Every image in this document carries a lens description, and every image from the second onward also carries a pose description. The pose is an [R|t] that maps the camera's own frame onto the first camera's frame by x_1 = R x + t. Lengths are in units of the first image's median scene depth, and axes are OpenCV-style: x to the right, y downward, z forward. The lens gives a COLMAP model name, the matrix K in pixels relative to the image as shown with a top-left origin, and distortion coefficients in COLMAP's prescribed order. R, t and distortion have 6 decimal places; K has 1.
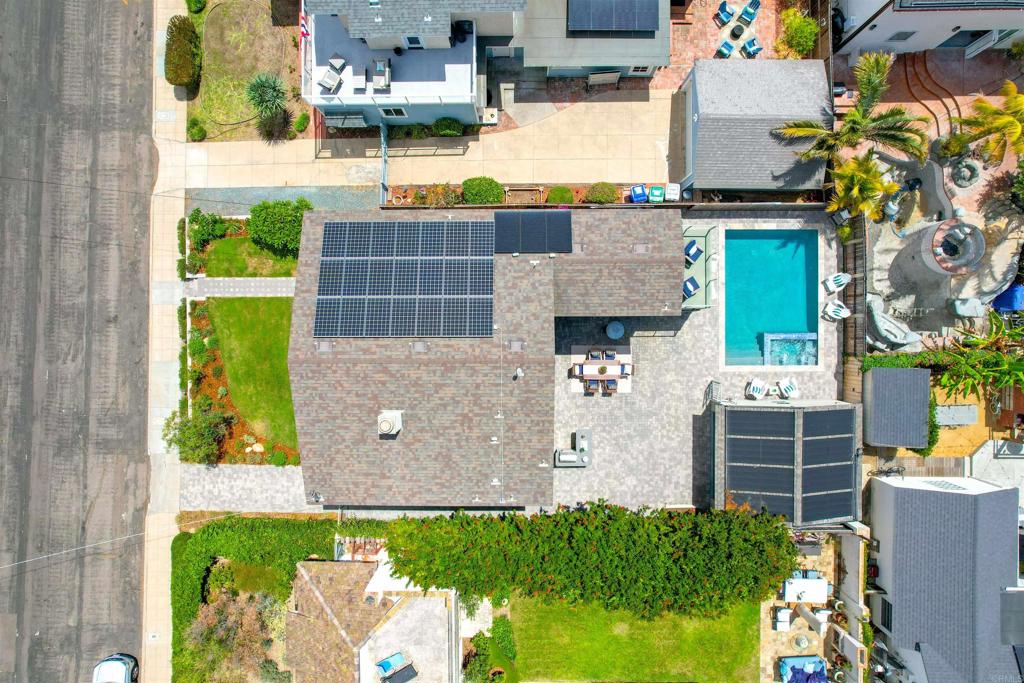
lens RADIAL K [[656.3, 0, 513.8], [0, 656.3, 339.1], [0, 0, 1]] dist [-0.076709, 0.069916]
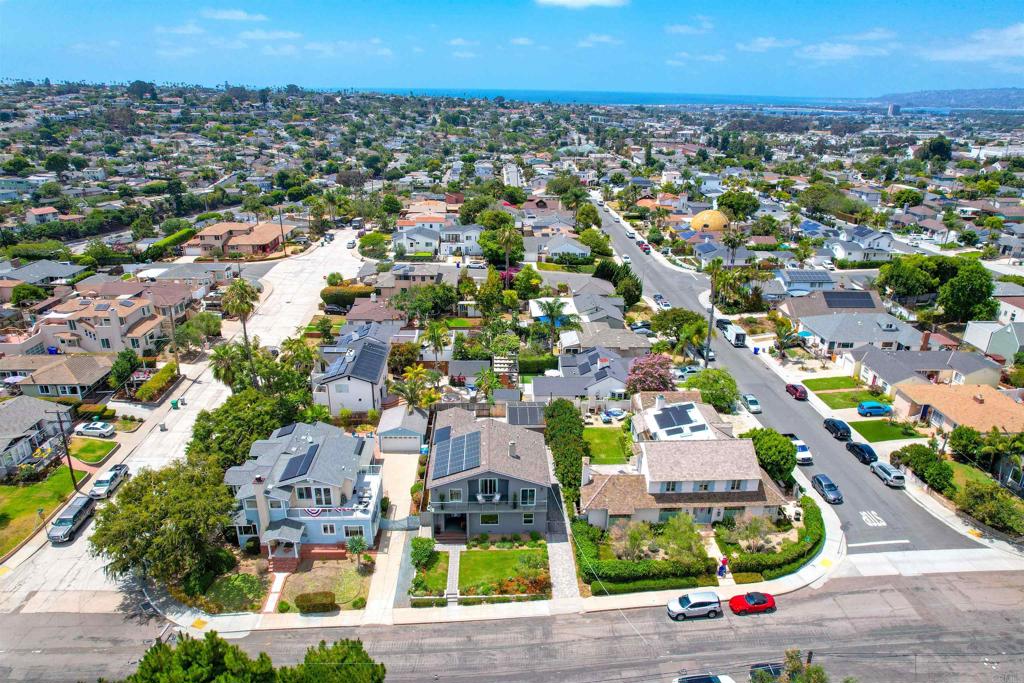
lens RADIAL K [[656.3, 0, 520.1], [0, 656.3, 341.9], [0, 0, 1]] dist [-0.076709, 0.069916]
pose [[-0.044712, -0.359366, 0.932125, -1.888632], [0.998998, -0.014242, 0.042429, 0.039514], [-0.001972, 0.933088, 0.359643, -0.269819]]
